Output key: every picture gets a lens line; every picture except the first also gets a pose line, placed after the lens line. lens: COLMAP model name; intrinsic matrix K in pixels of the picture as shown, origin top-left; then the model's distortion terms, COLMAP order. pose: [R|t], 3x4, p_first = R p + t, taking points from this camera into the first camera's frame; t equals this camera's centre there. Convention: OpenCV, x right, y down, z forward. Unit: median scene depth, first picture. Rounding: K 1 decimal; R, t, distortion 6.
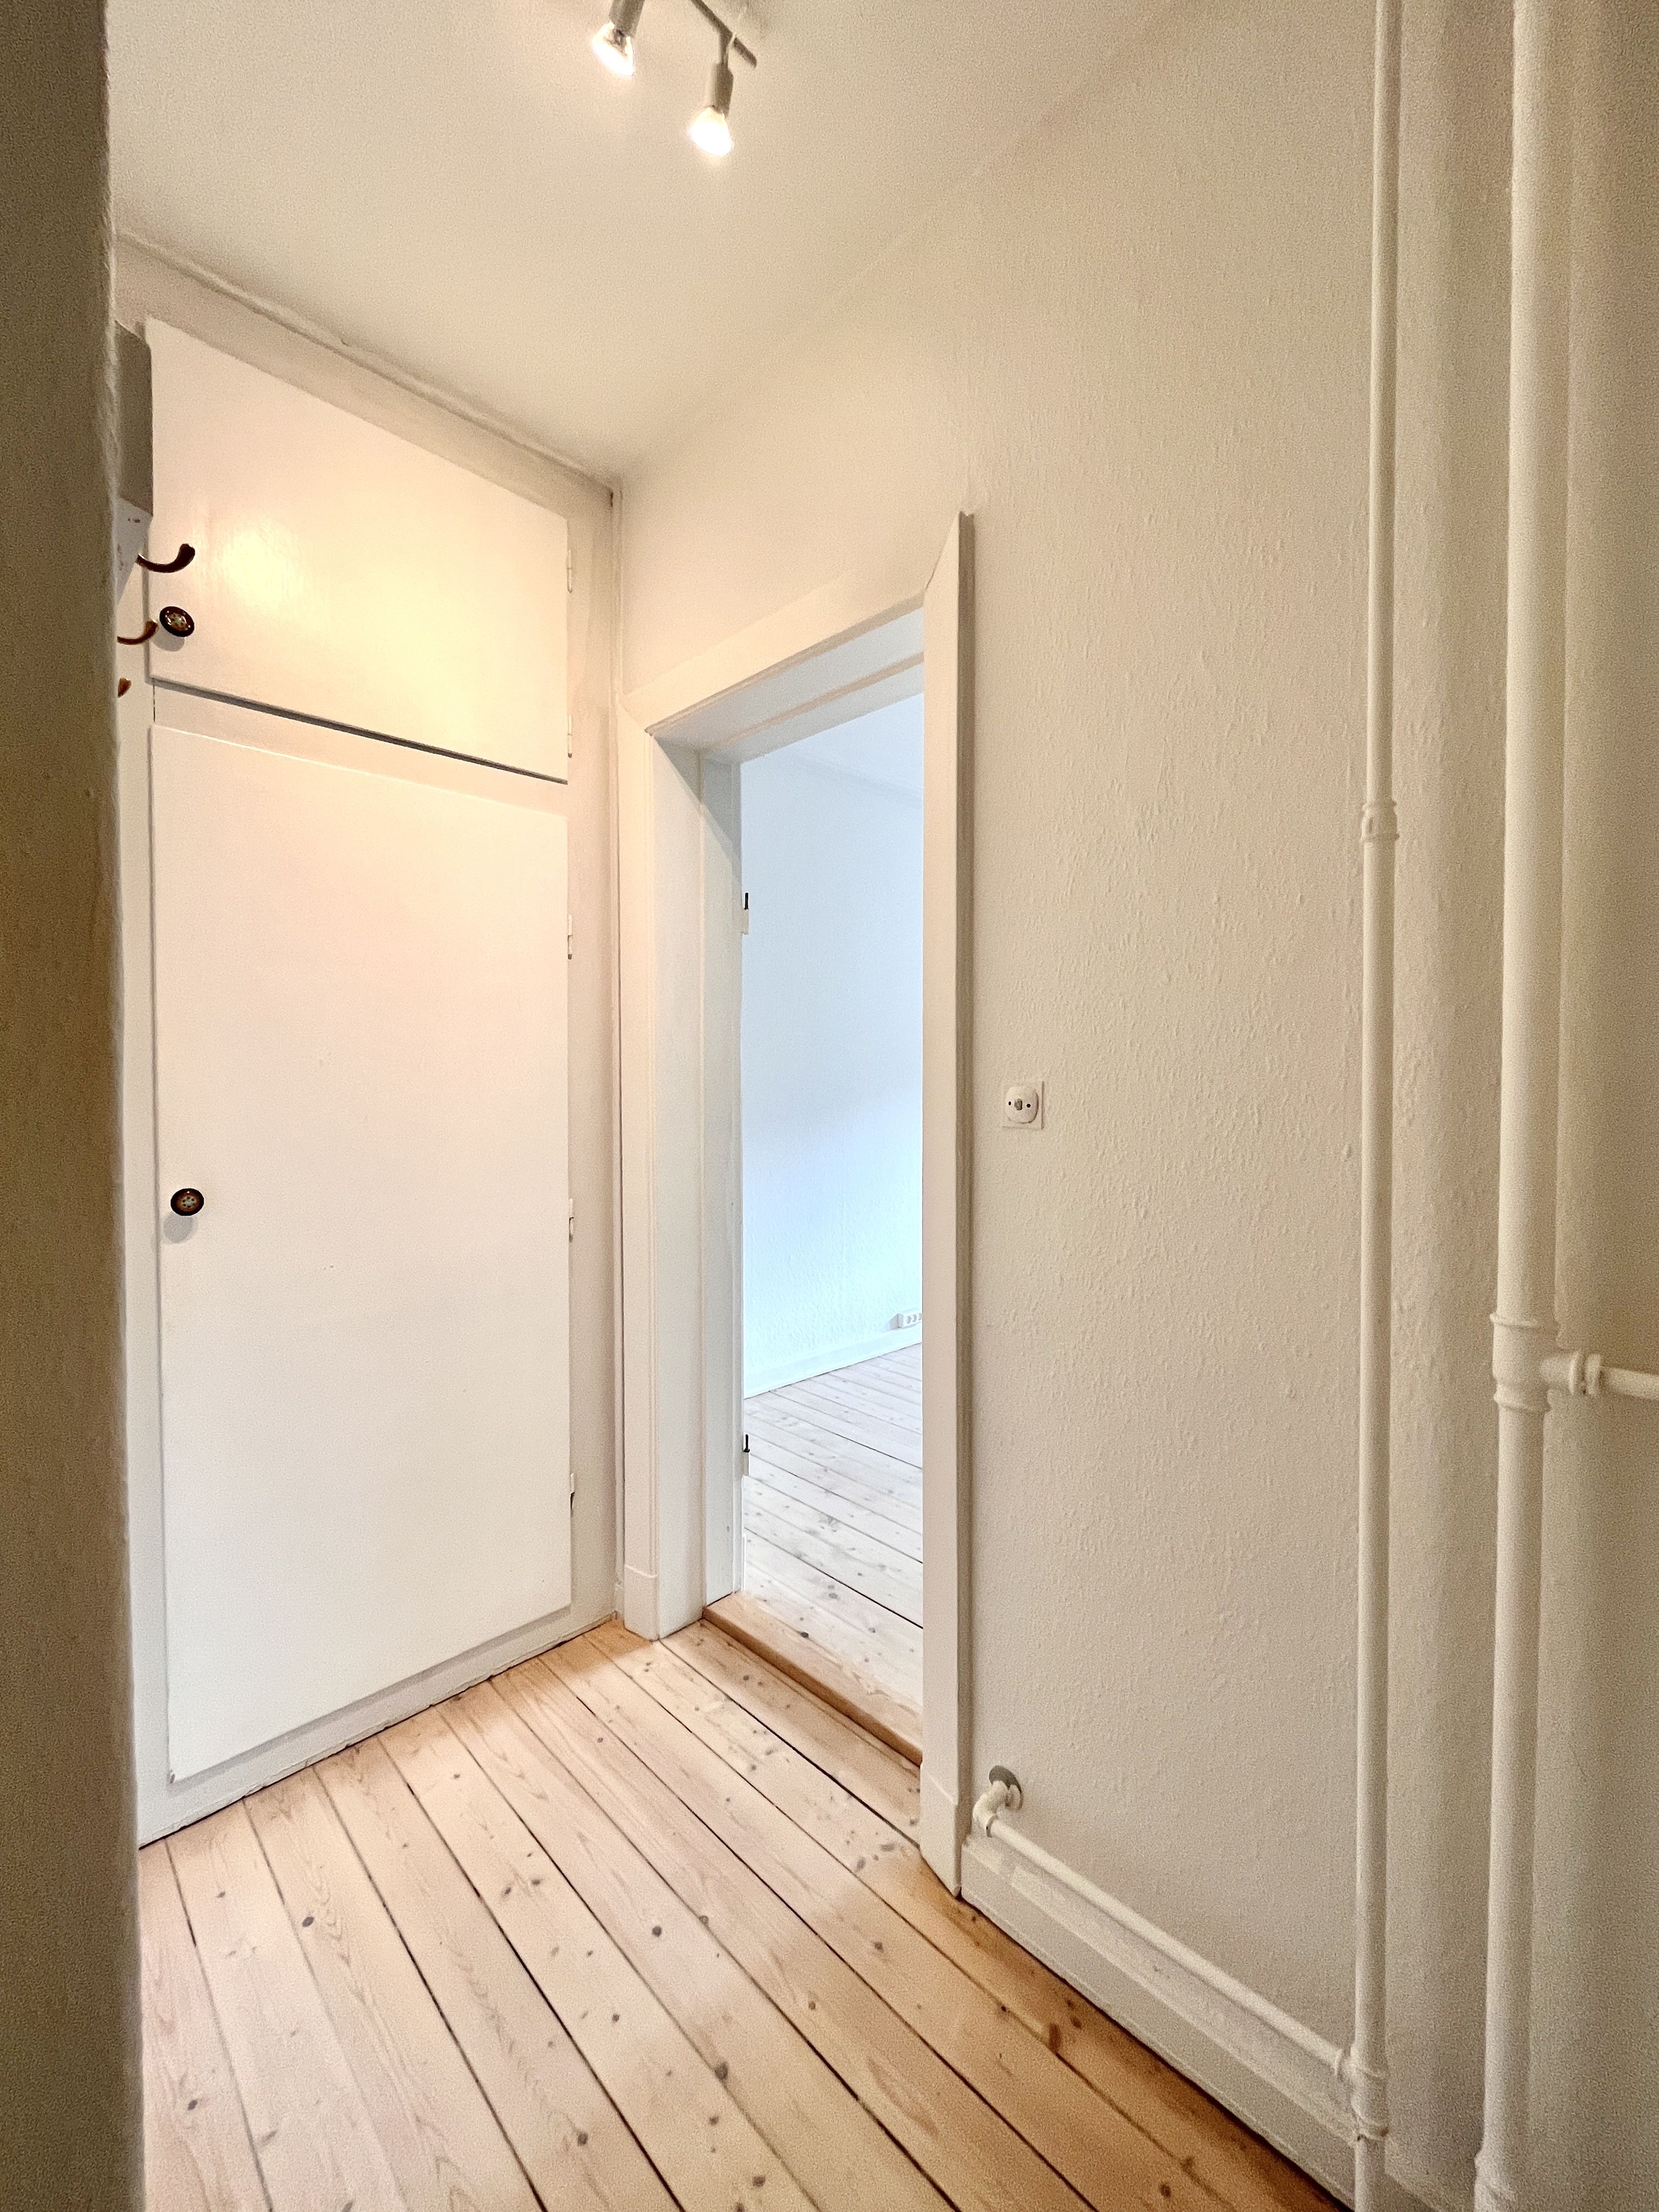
lens RADIAL K [[905.9, 0, 828.0], [0, 905.9, 1099.6], [0, 0, 1]] dist [-0.000999, -0.000065]
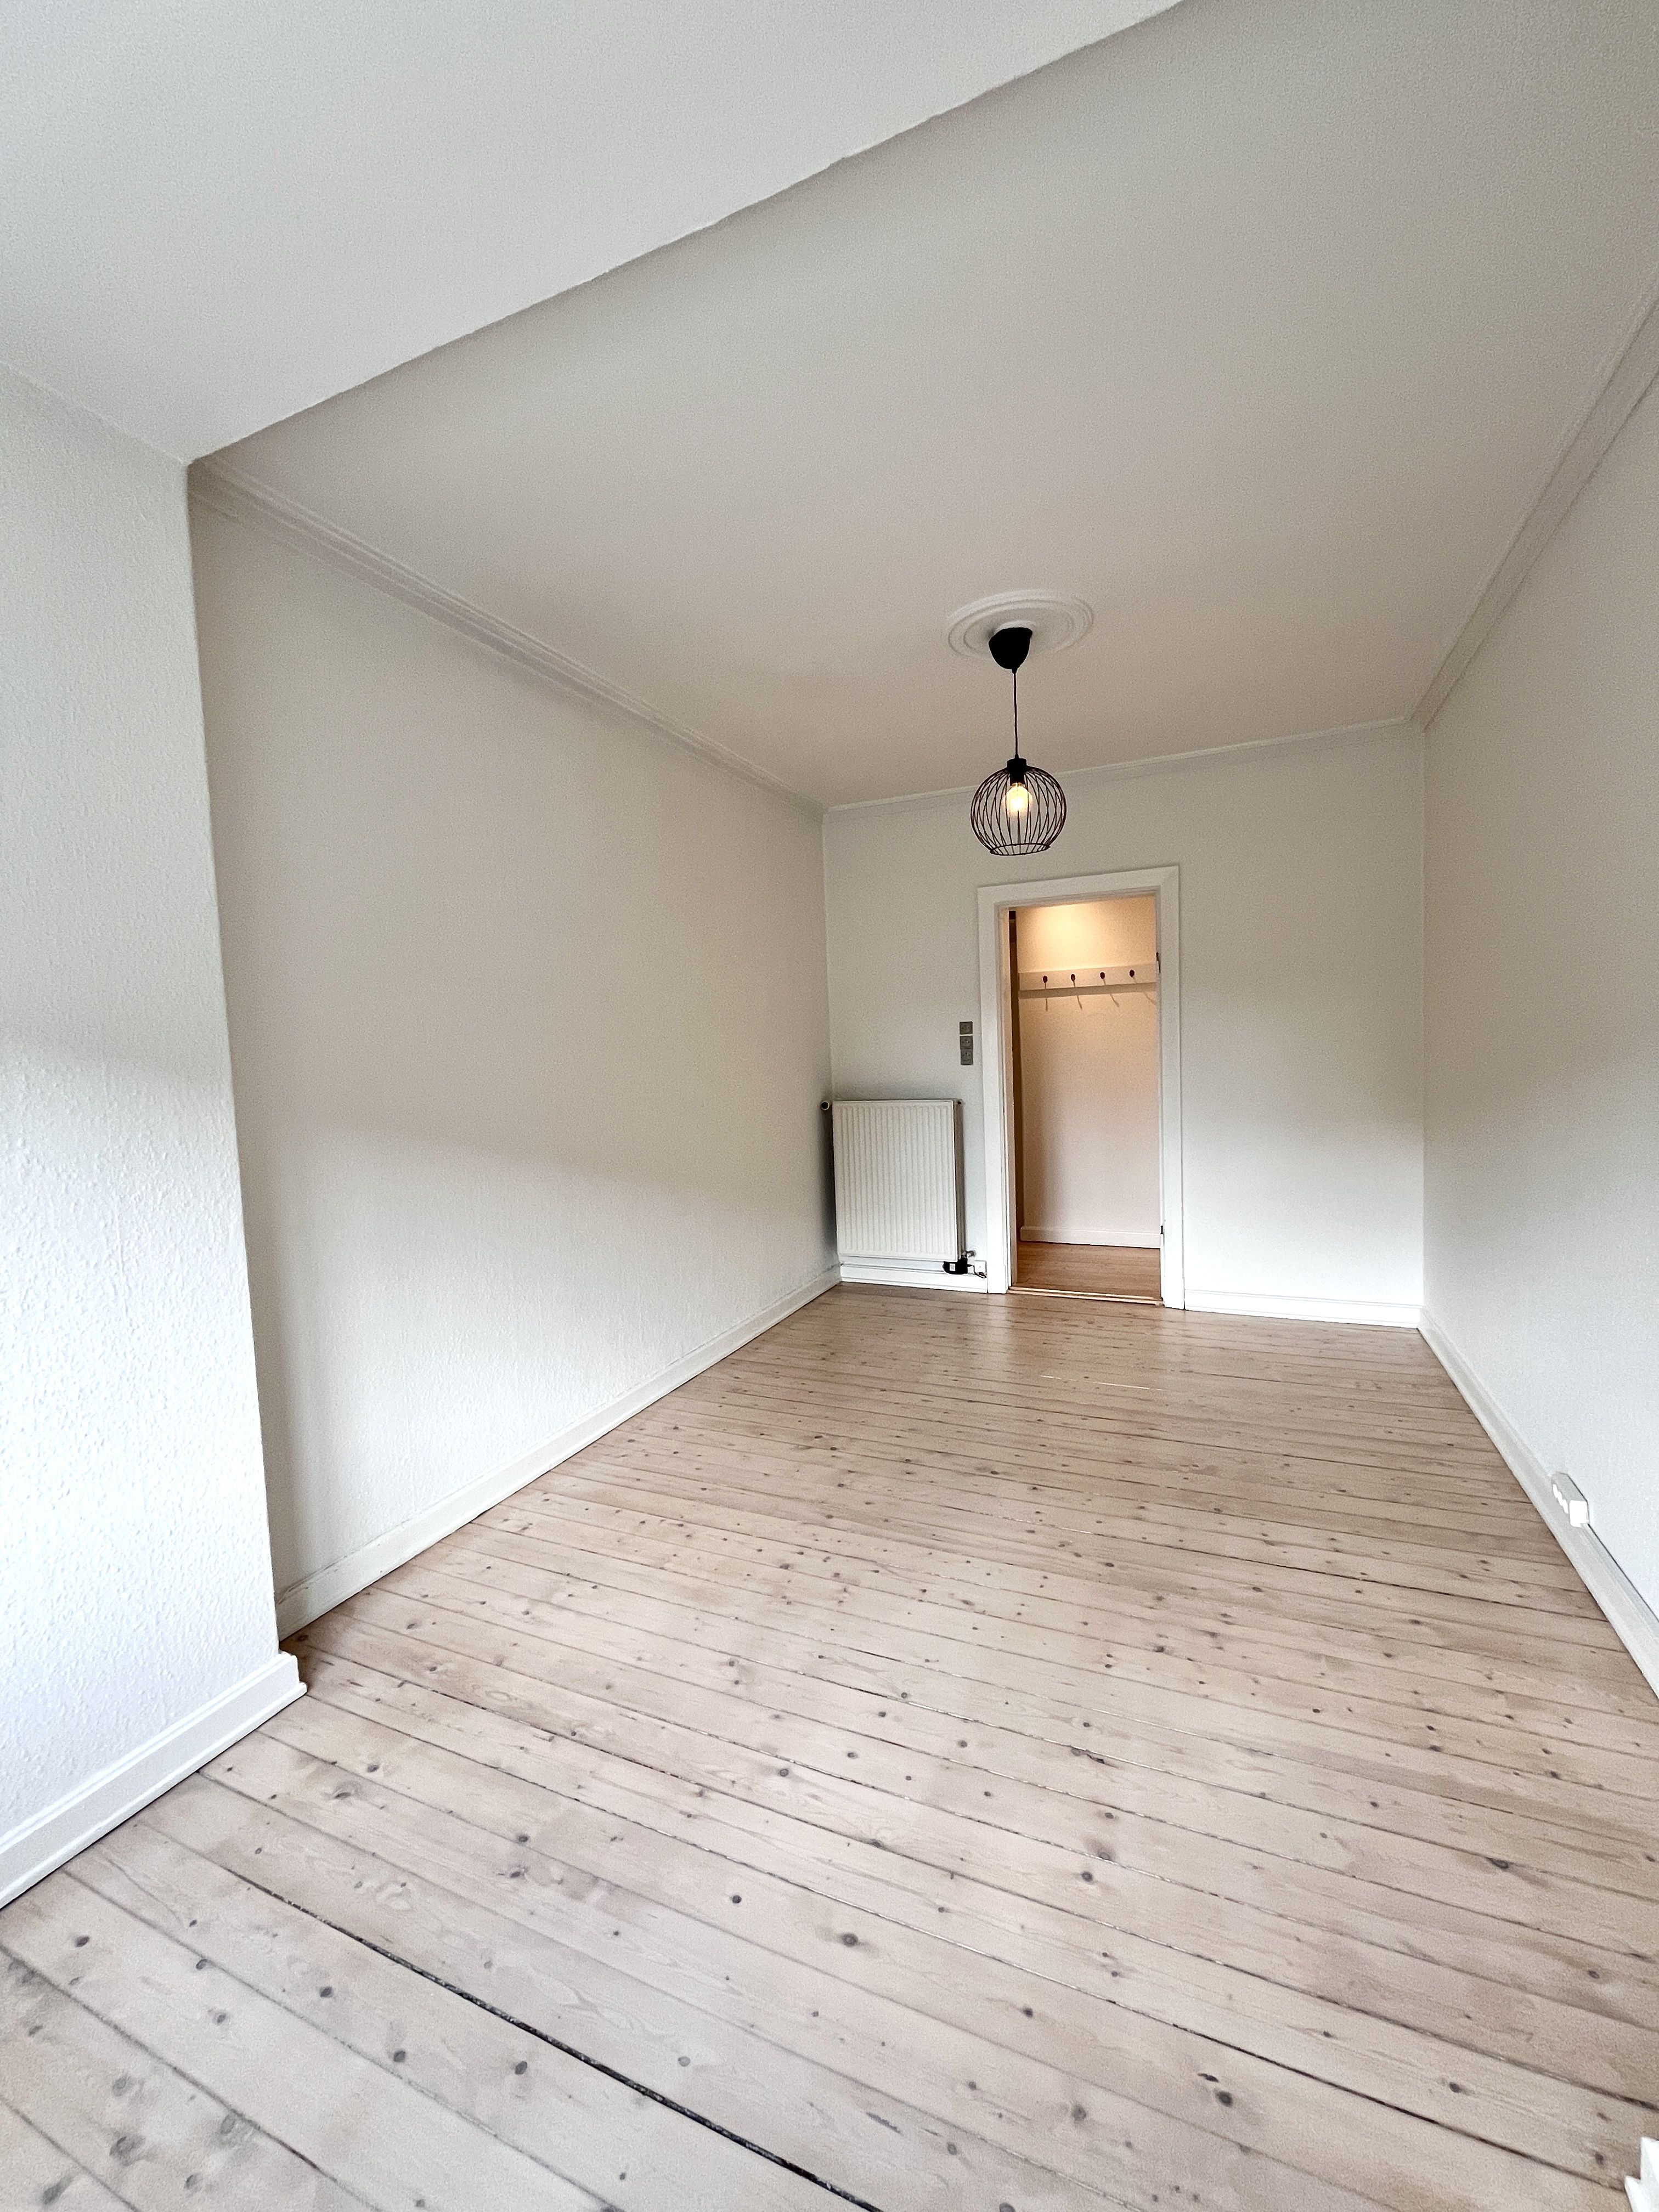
lens RADIAL K [[897.0, 0, 830.5], [0, 897.0, 1107.8], [0, 0, 1]] dist [-0.002476, 0.000122]
pose [[-0.926816, 0.059773, -0.370729, 1.028440], [0.027104, 0.995323, 0.092719, -0.070464], [0.374537, 0.075885, -0.924101, 2.005427]]
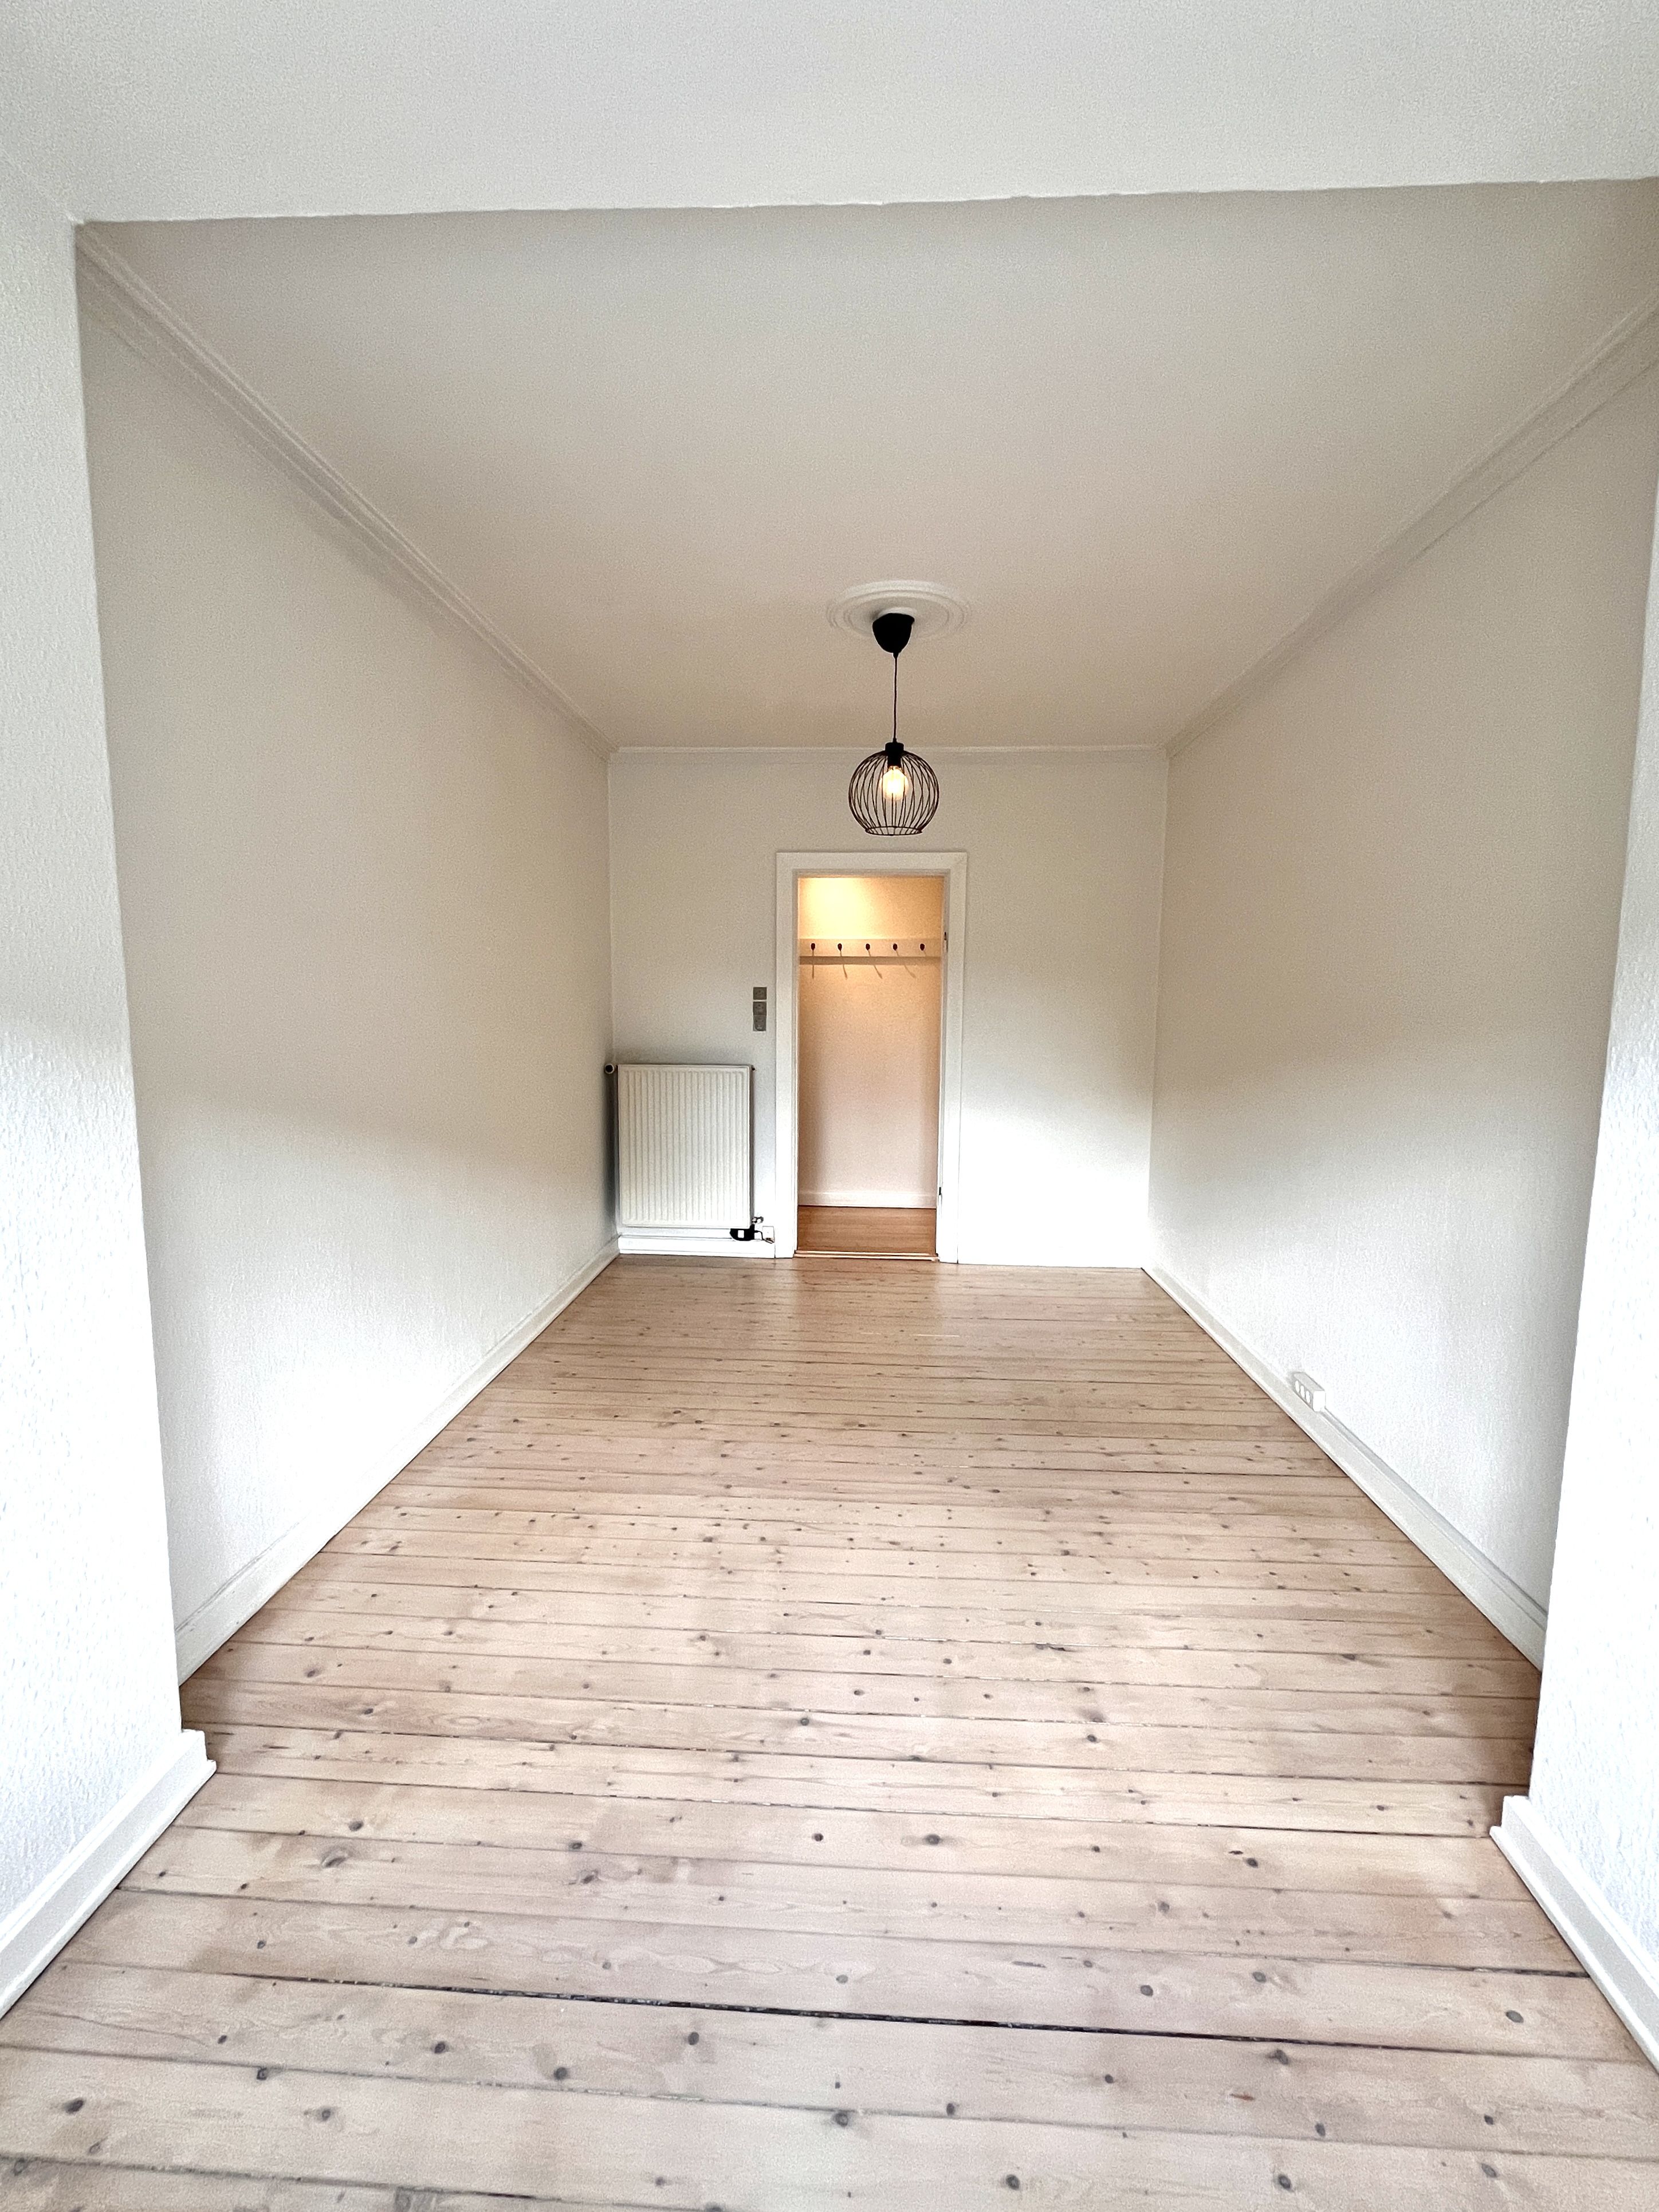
lens RADIAL K [[937.6, 0, 829.5], [0, 937.6, 1106.0], [0, 0, 1]] dist [-0.002044, 0.000203]
pose [[-0.733331, 0.071127, -0.676141, 1.259021], [-0.028520, 0.990419, 0.135120, -0.088429], [0.679273, 0.118371, -0.724276, 1.910150]]
